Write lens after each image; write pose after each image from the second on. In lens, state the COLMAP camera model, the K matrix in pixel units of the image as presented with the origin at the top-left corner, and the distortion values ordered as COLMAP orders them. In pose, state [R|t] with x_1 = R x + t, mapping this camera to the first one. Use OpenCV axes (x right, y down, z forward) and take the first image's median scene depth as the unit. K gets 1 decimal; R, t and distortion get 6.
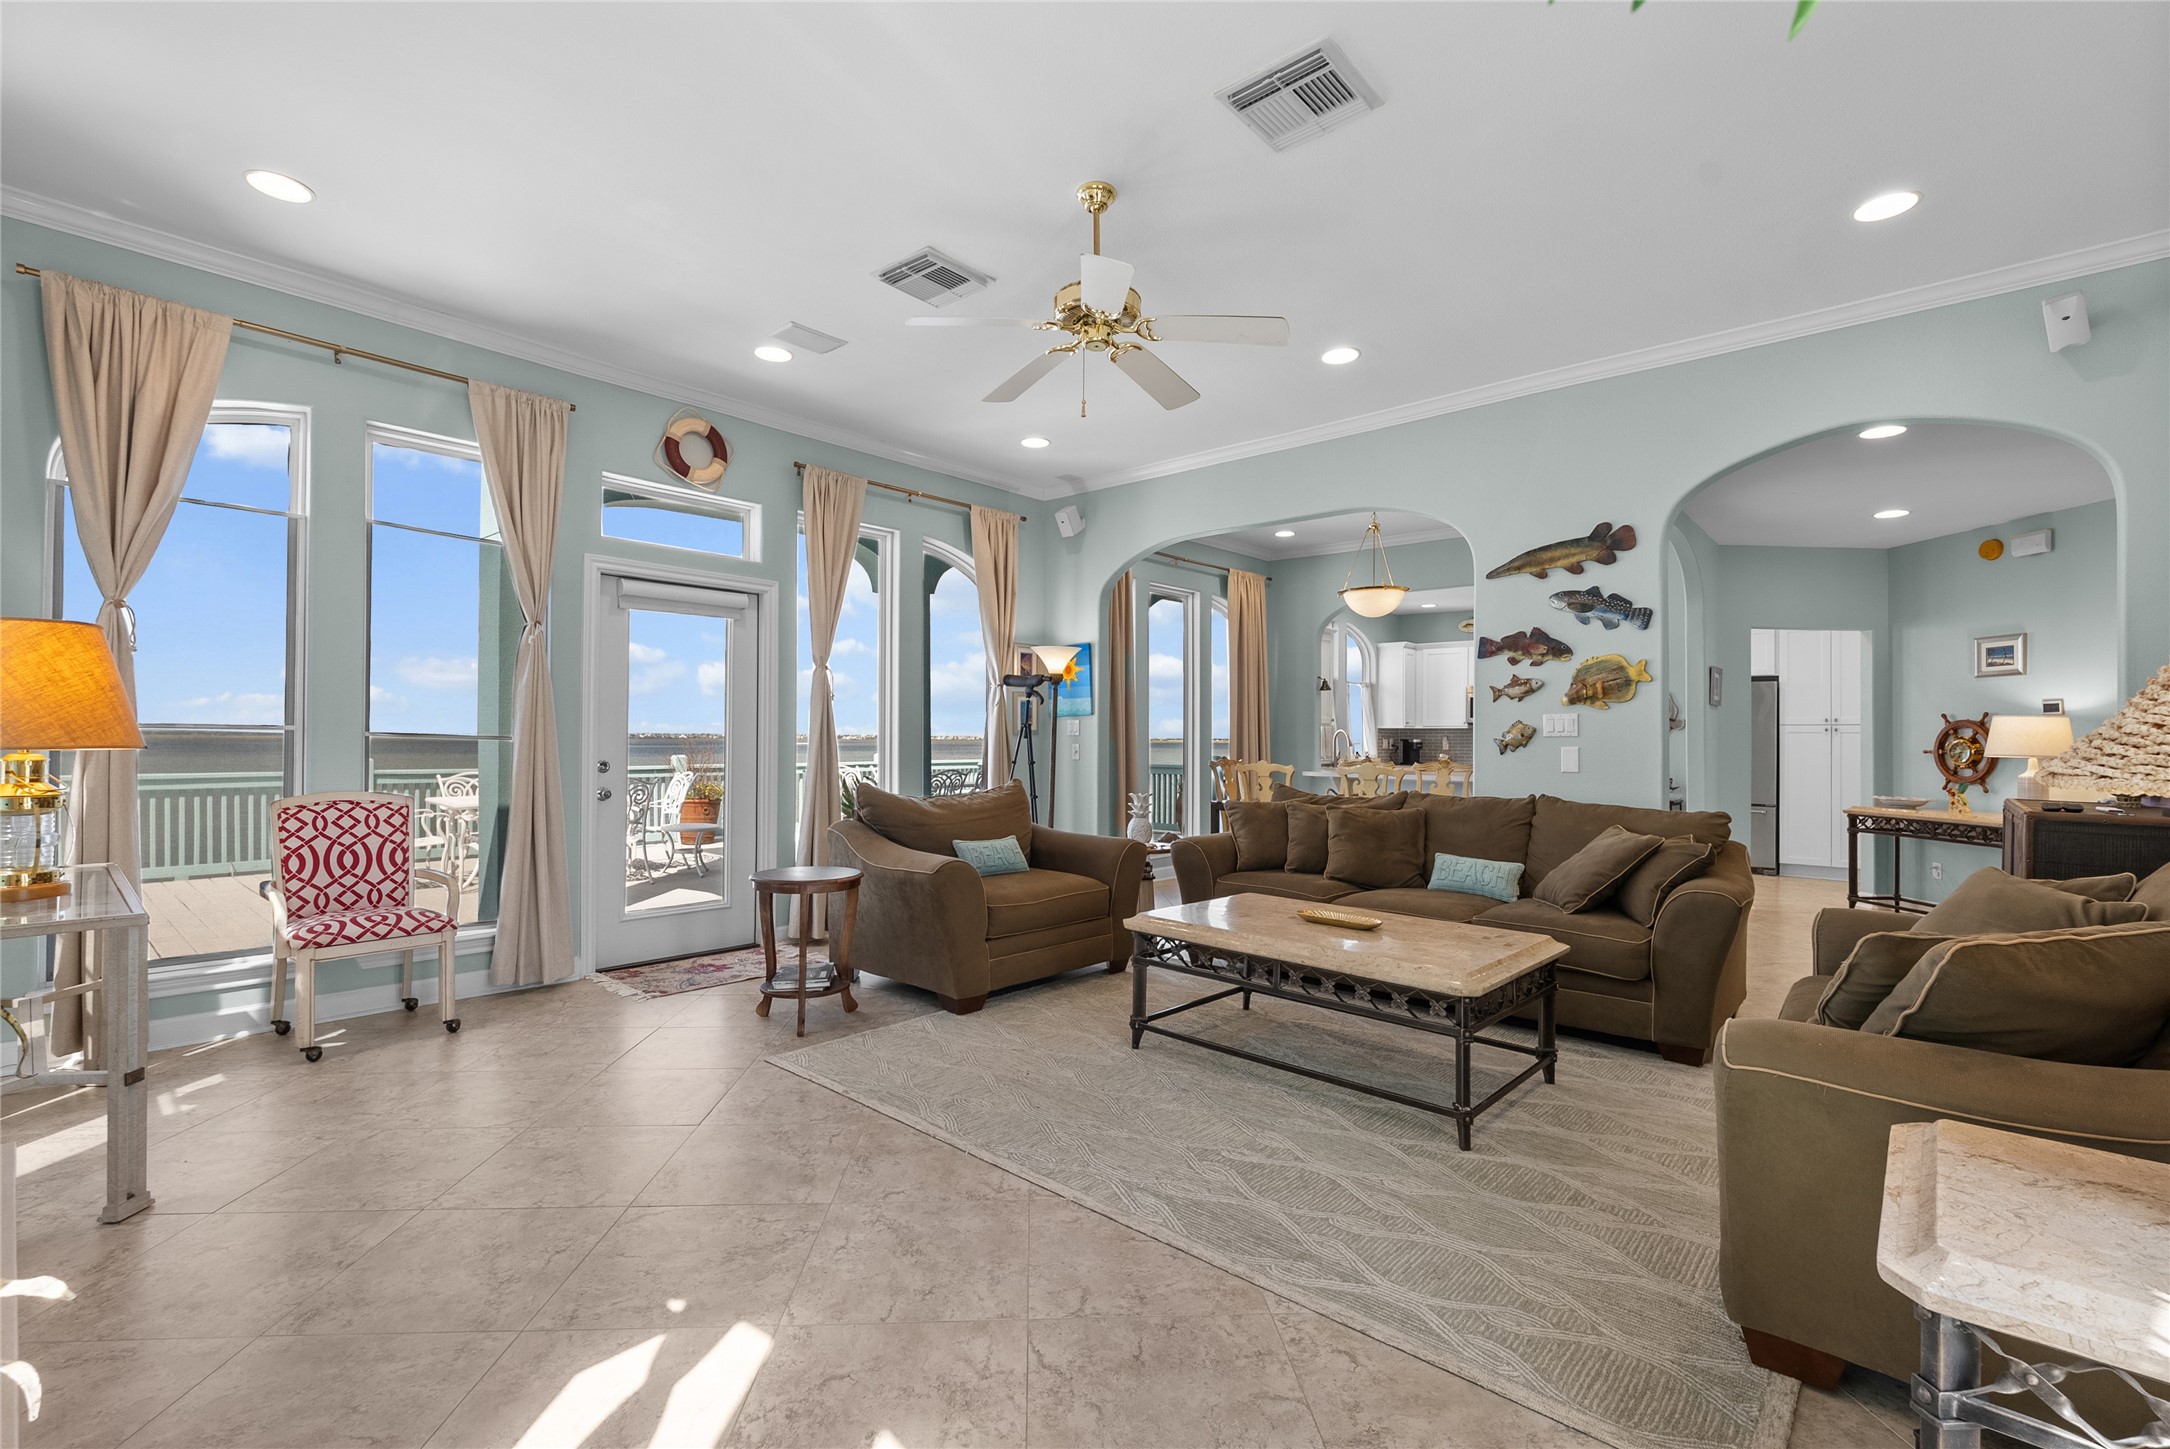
lens RADIAL K [[961.2, 0, 1101.3], [0, 961.2, 735.7], [0, 0, 1]] dist [-0.011396, 0.000237]
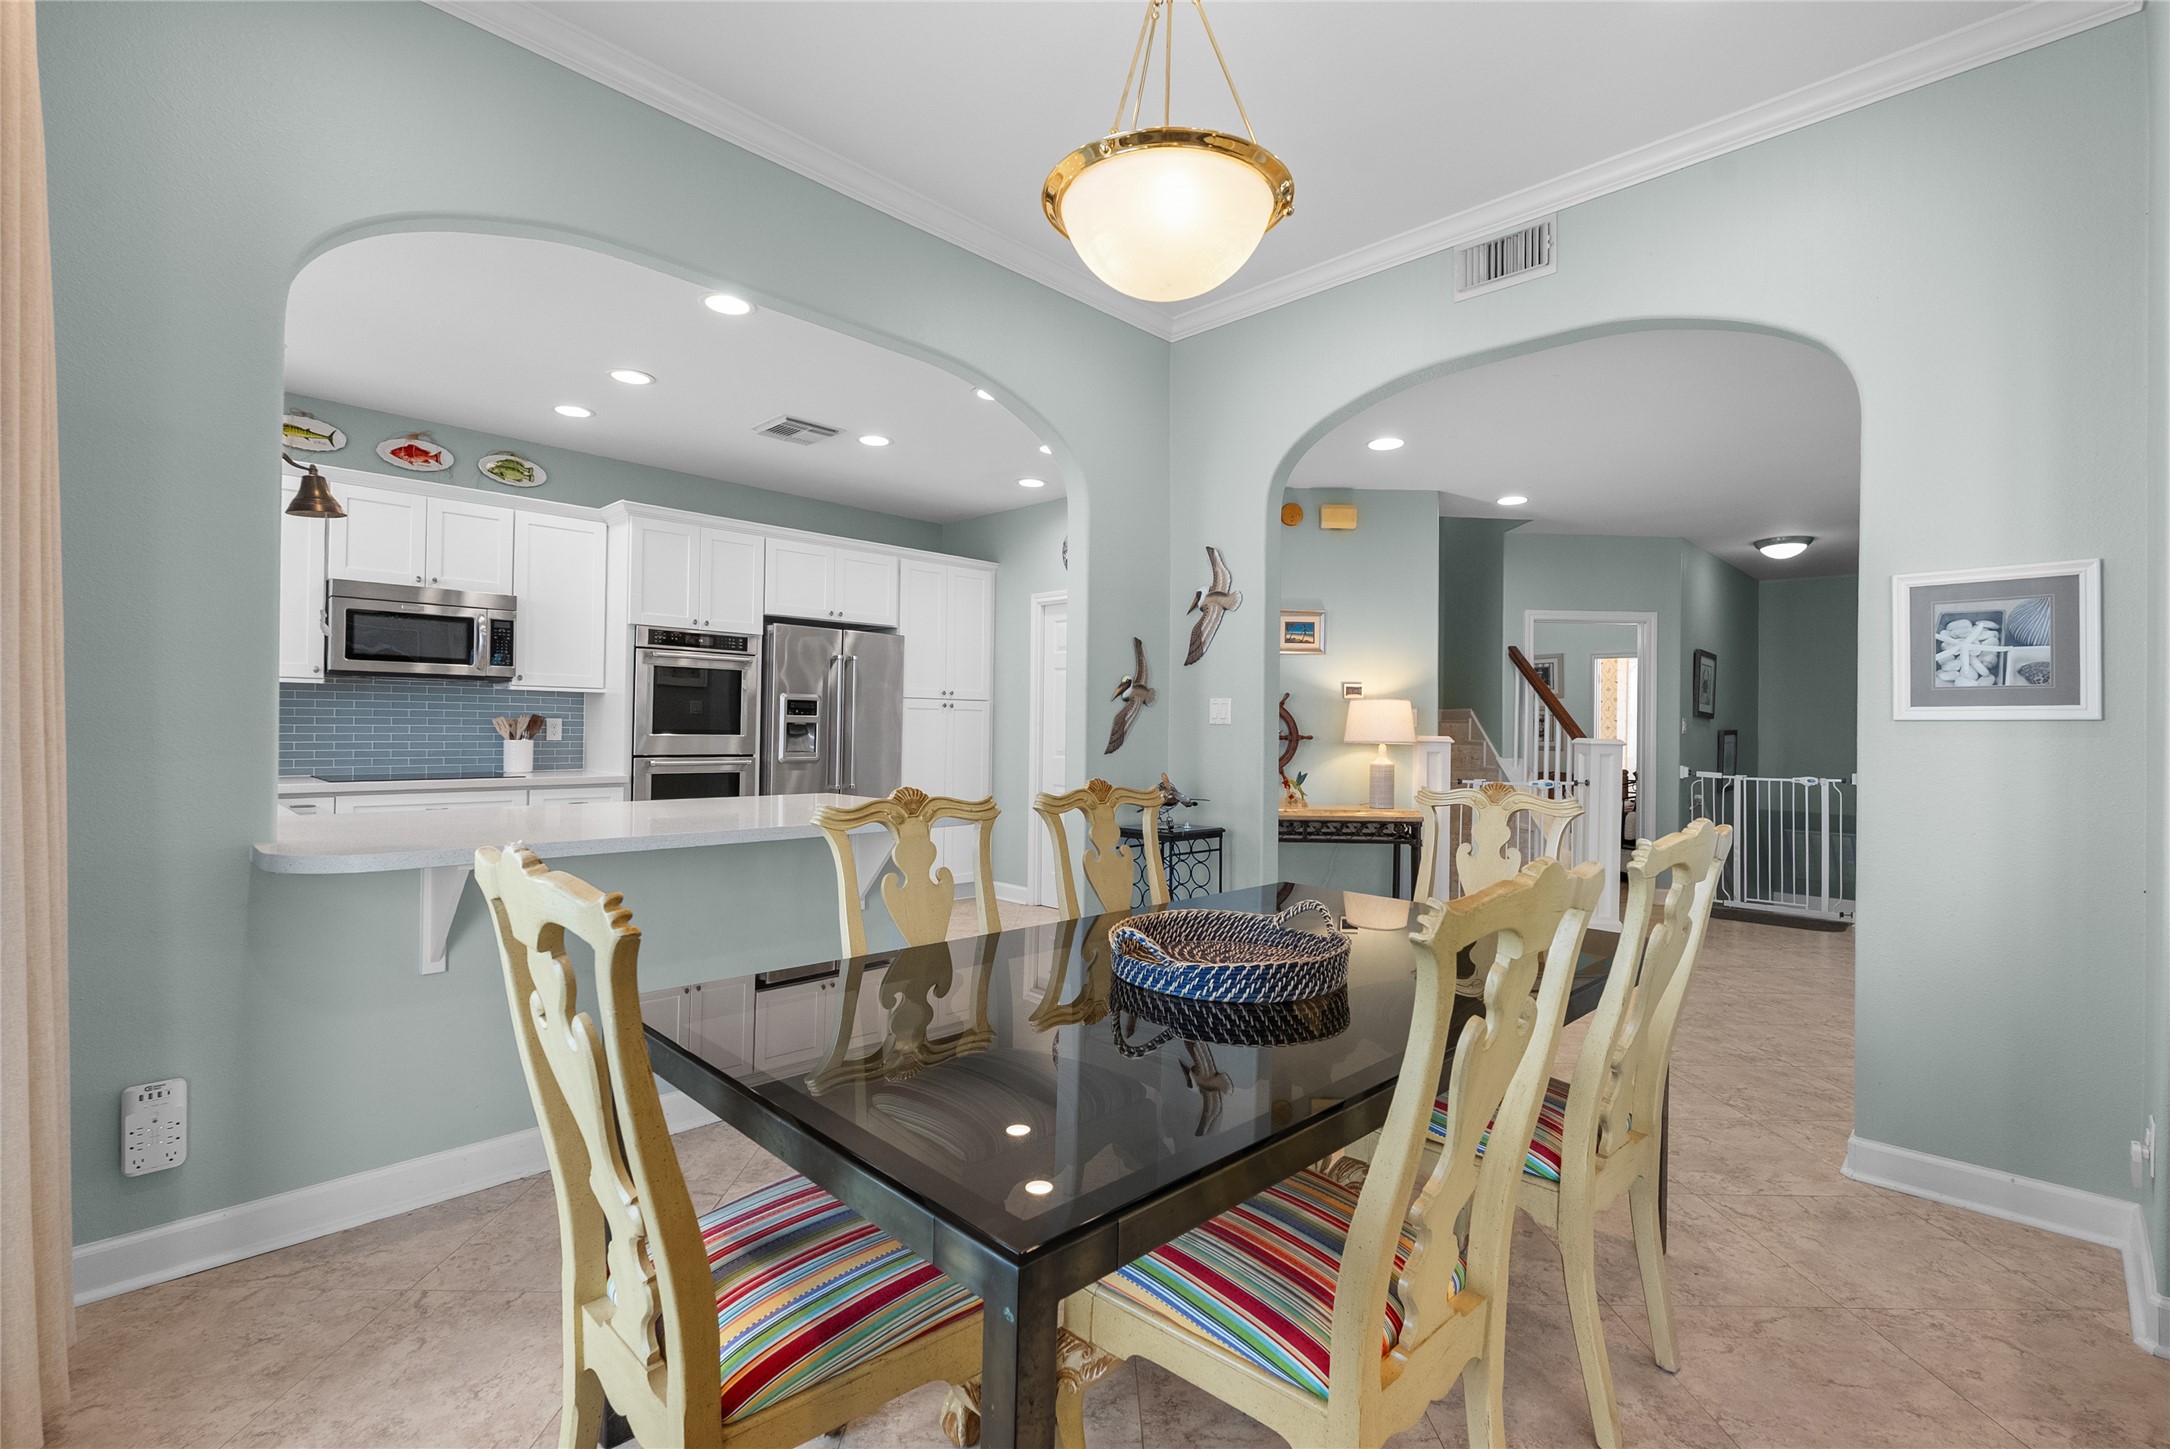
lens RADIAL K [[961.2, 0, 1095.3], [0, 961.2, 719.1], [0, 0, 1]] dist [-0.011396, 0.000237]
pose [[0.054337, -0.001400, 0.998522, -0.001983], [-0.015517, 0.999877, 0.002247, 0.002502], [-0.998402, -0.015616, 0.054309, 1.507950]]
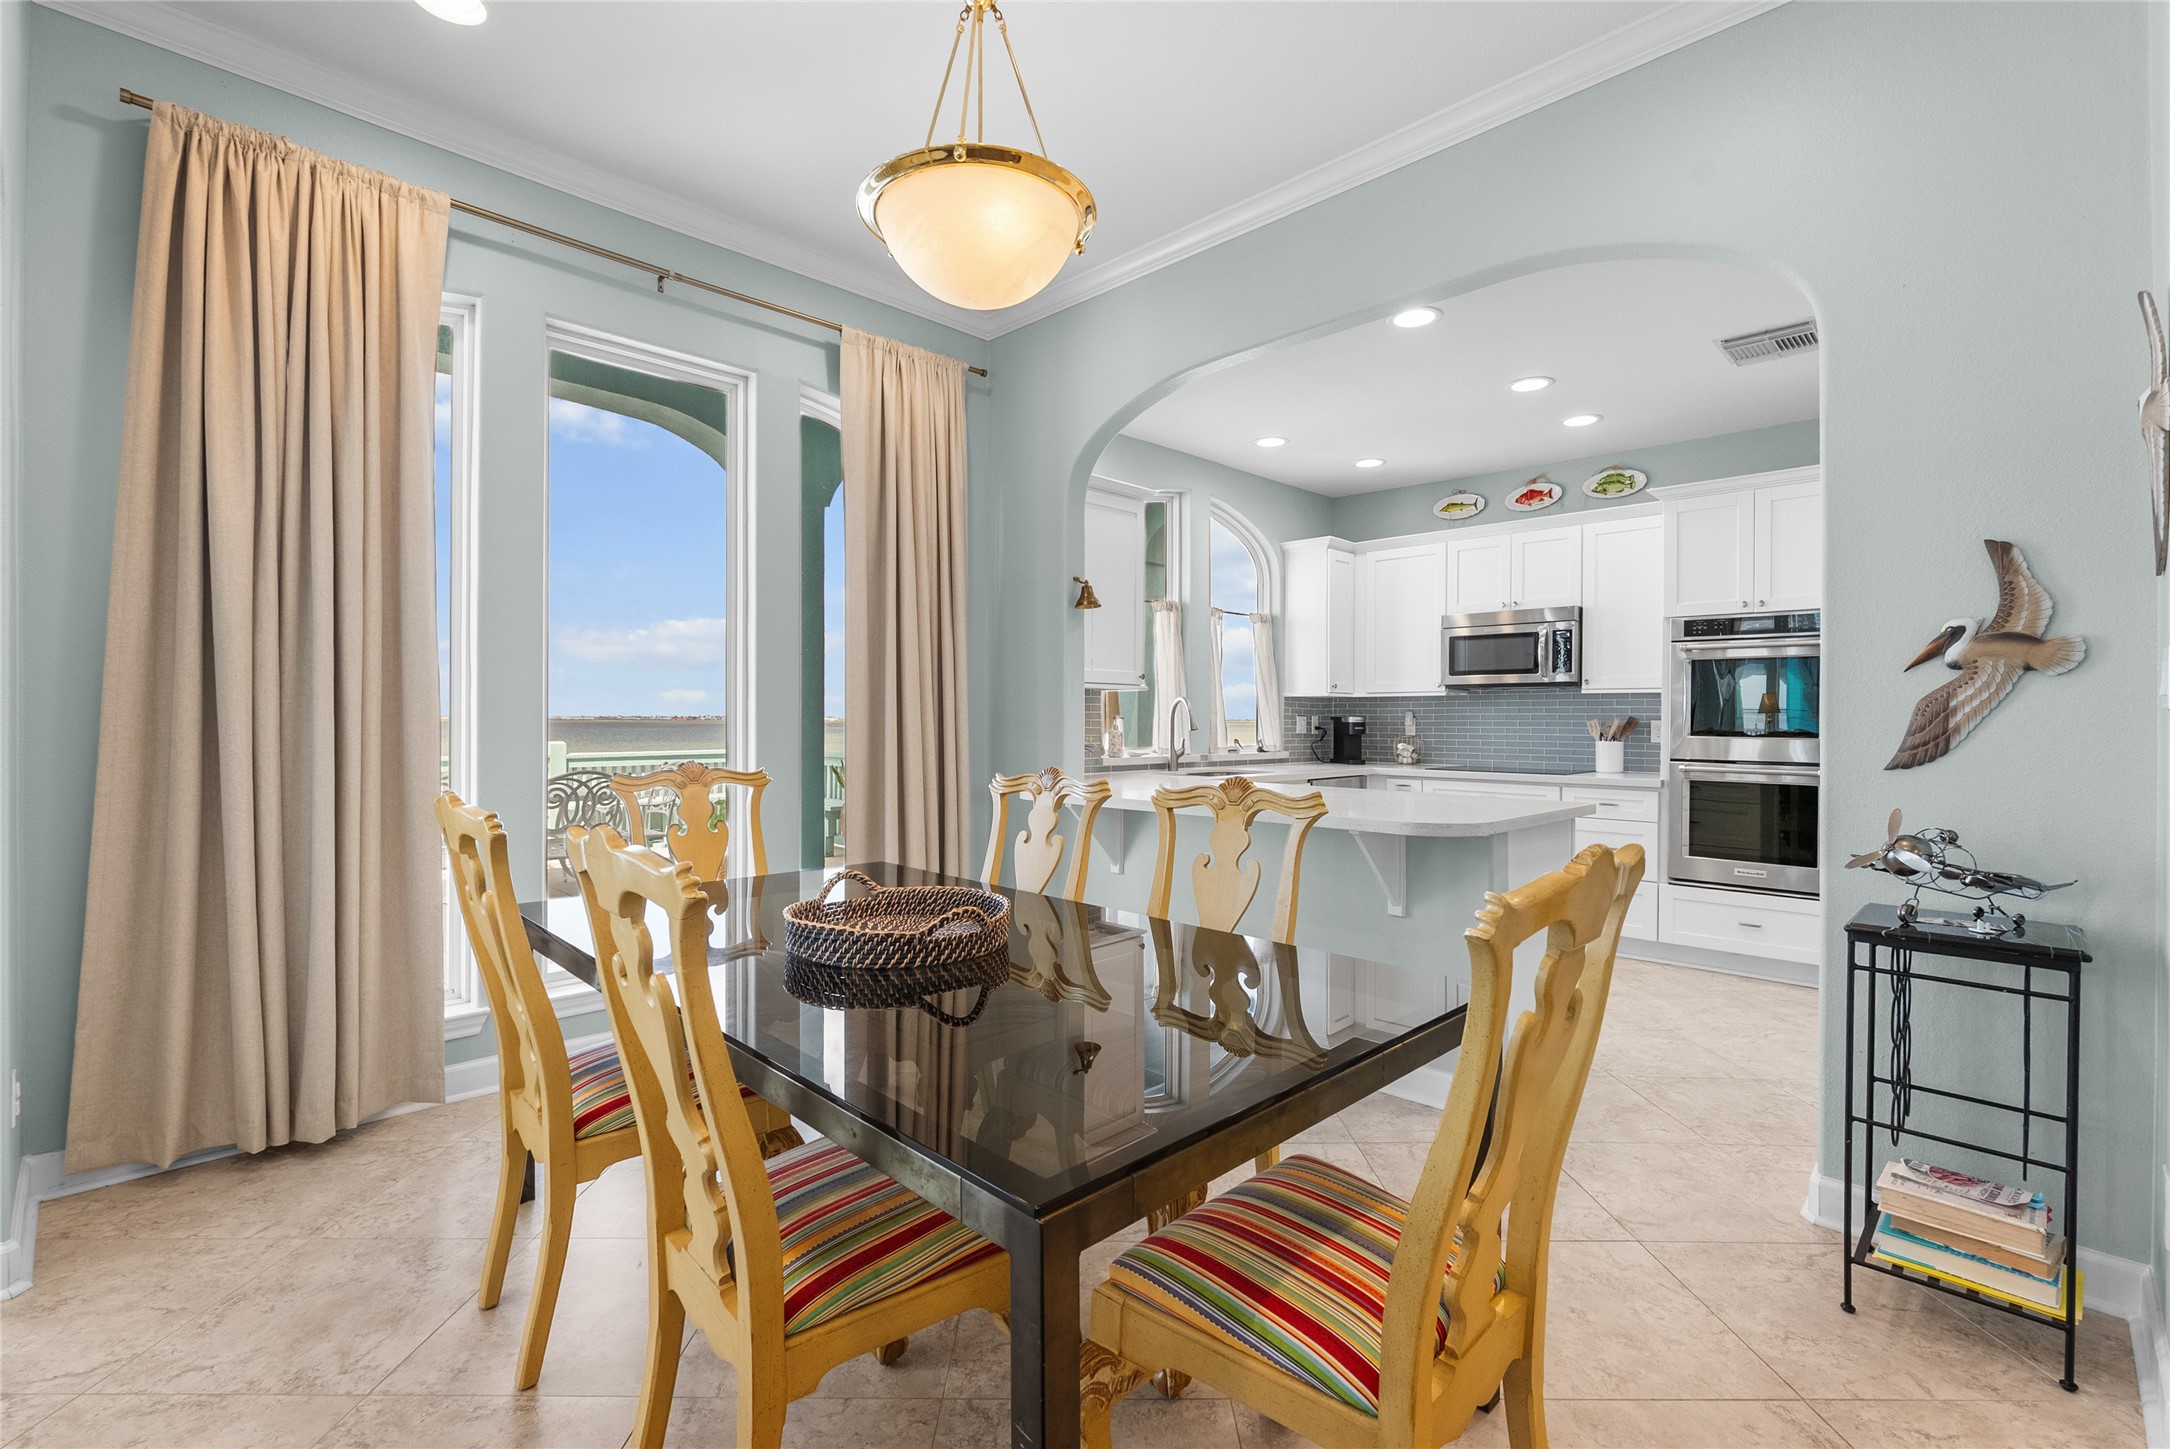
lens RADIAL K [[961.2, 0, 1093.4], [0, 961.2, 722.1], [0, 0, 1]] dist [-0.011396, 0.000237]
pose [[0.997853, -0.004259, -0.065358, 0.505029], [0.004516, 0.999983, 0.003787, 0.008972], [0.065341, -0.004074, 0.997855, 1.055530]]
